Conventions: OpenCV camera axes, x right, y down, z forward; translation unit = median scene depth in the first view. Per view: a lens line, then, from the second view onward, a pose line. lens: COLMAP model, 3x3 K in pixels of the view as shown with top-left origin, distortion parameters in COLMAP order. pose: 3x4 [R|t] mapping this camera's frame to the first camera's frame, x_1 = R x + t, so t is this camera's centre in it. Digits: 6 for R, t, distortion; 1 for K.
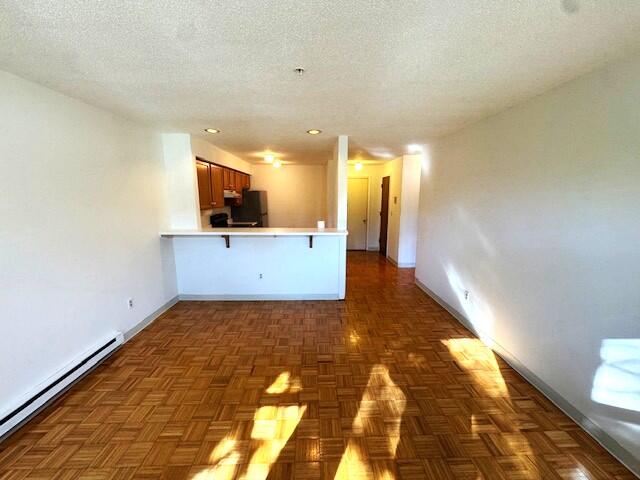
lens RADIAL K [[256.7, 0, 320.0], [0, 256.7, 240.0], [0, 0, 1]] dist [-0.003805, 0.000113]
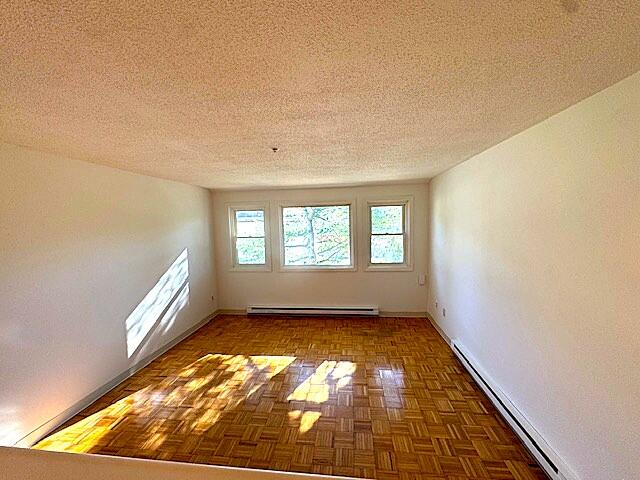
lens RADIAL K [[256.7, 0, 320.0], [0, 256.7, 240.0], [0, 0, 1]] dist [-0.003805, 0.000113]
pose [[-0.993143, -0.005943, 0.116759, -0.347830], [0.023489, 0.968199, 0.249076, -0.453210], [-0.114526, 0.250110, -0.961420, 1.995221]]
